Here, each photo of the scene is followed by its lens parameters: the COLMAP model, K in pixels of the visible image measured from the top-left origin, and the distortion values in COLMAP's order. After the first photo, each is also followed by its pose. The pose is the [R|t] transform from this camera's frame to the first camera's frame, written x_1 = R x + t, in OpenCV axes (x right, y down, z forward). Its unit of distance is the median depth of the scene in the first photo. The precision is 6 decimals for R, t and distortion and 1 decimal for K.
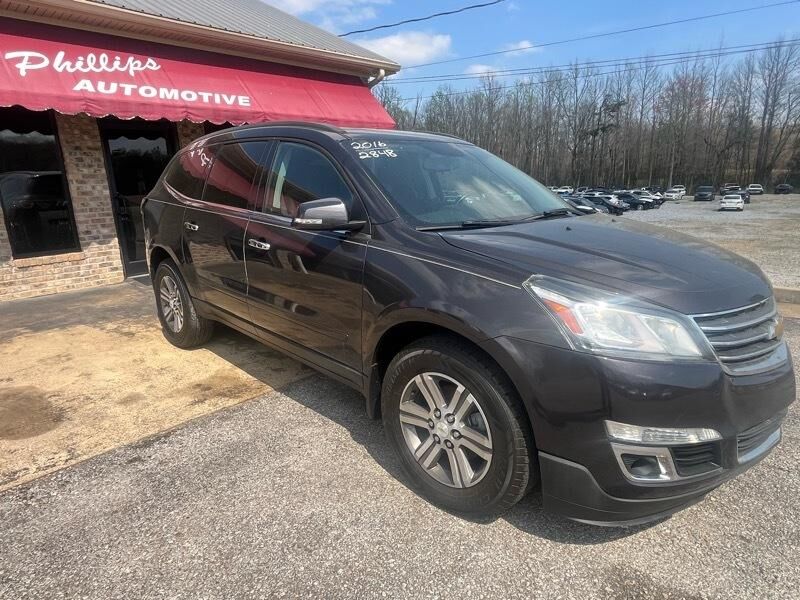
lens RADIAL K [[485.0, 0, 393.6], [0, 485.0, 299.0], [0, 0, 1]] dist [-0.005898, 0.001221]
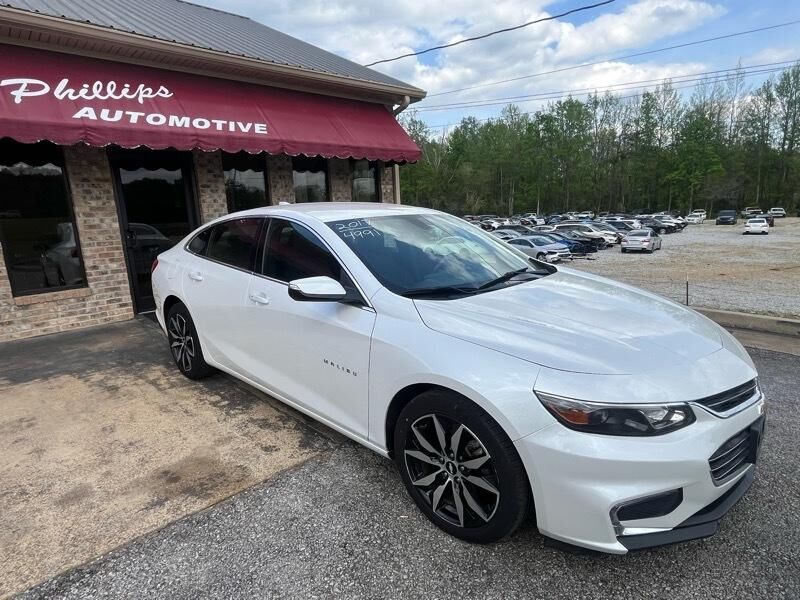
lens RADIAL K [[453.7, 0, 396.8], [0, 453.7, 301.3], [0, 0, 1]] dist [-0.002108, -0.000219]
pose [[0.998554, 0.001166, -0.053738, 0.007359], [-0.003103, 0.999347, -0.035989, -0.041959], [0.053661, 0.036104, 0.997906, 0.149290]]
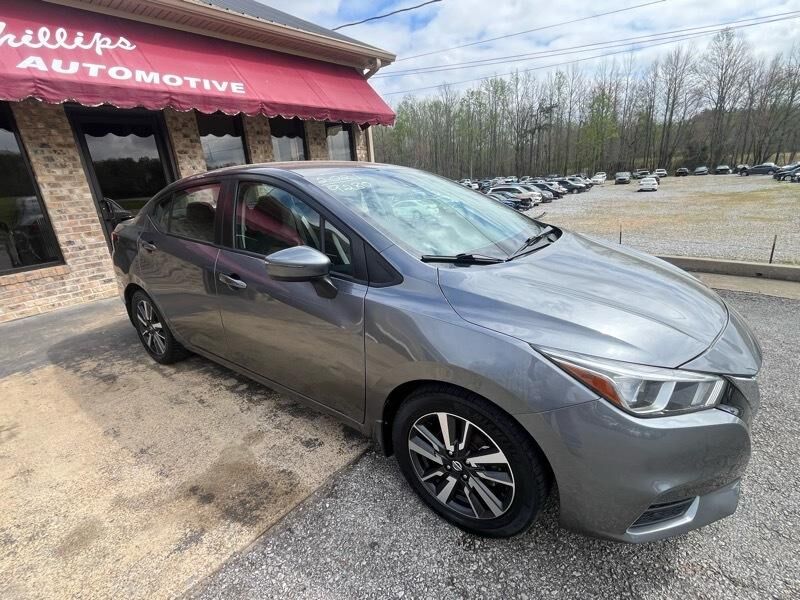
lens RADIAL K [[381.2, 0, 394.6], [0, 381.2, 300.1], [0, 0, 1]] dist [-0.001877, -0.000533]
pose [[0.997404, -0.053216, 0.048521, -0.078387], [0.049537, 0.996020, 0.074103, -0.056262], [-0.052271, -0.071507, 0.996070, 0.269467]]
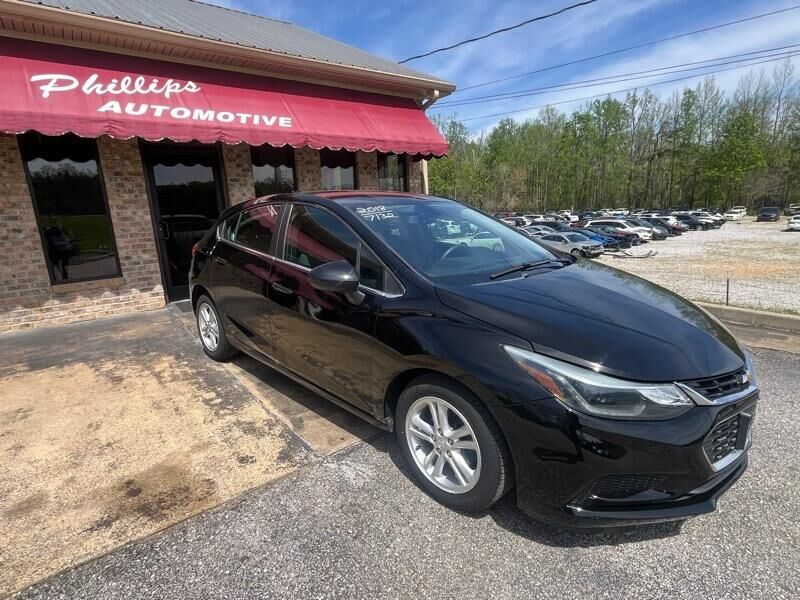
lens RADIAL K [[415.6, 0, 394.7], [0, 415.6, 301.1], [0, 0, 1]] dist [-0.002537, -0.000477]
pose [[0.988286, 0.022777, -0.150902, 0.042553], [-0.024876, 0.999618, -0.012034, -0.053186], [0.150571, 0.015647, 0.988475, 0.242583]]
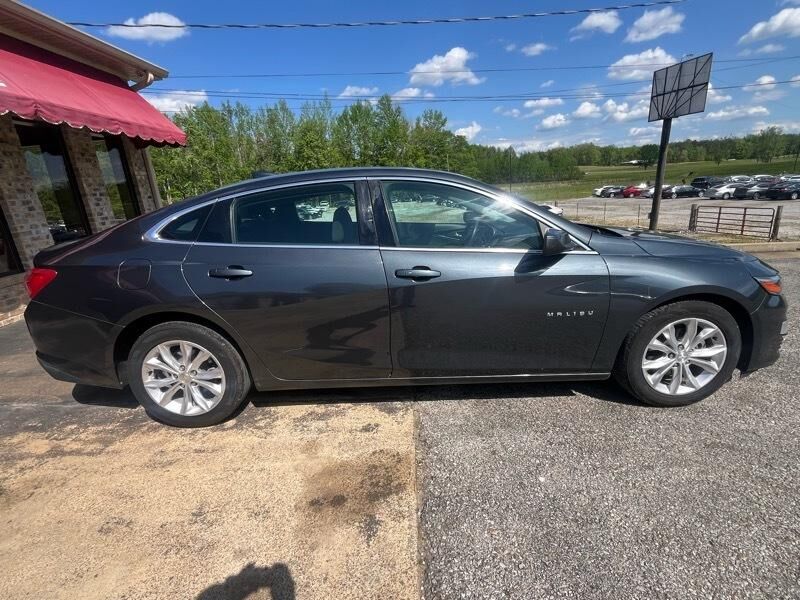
lens RADIAL K [[381.2, 0, 394.6], [0, 381.2, 300.1], [0, 0, 1]] dist [-0.001877, -0.000533]
pose [[0.742771, -0.206586, 0.636878, -0.320104], [0.198062, 0.976433, 0.085736, -0.053968], [-0.639580, 0.062459, 0.766183, 0.298057]]
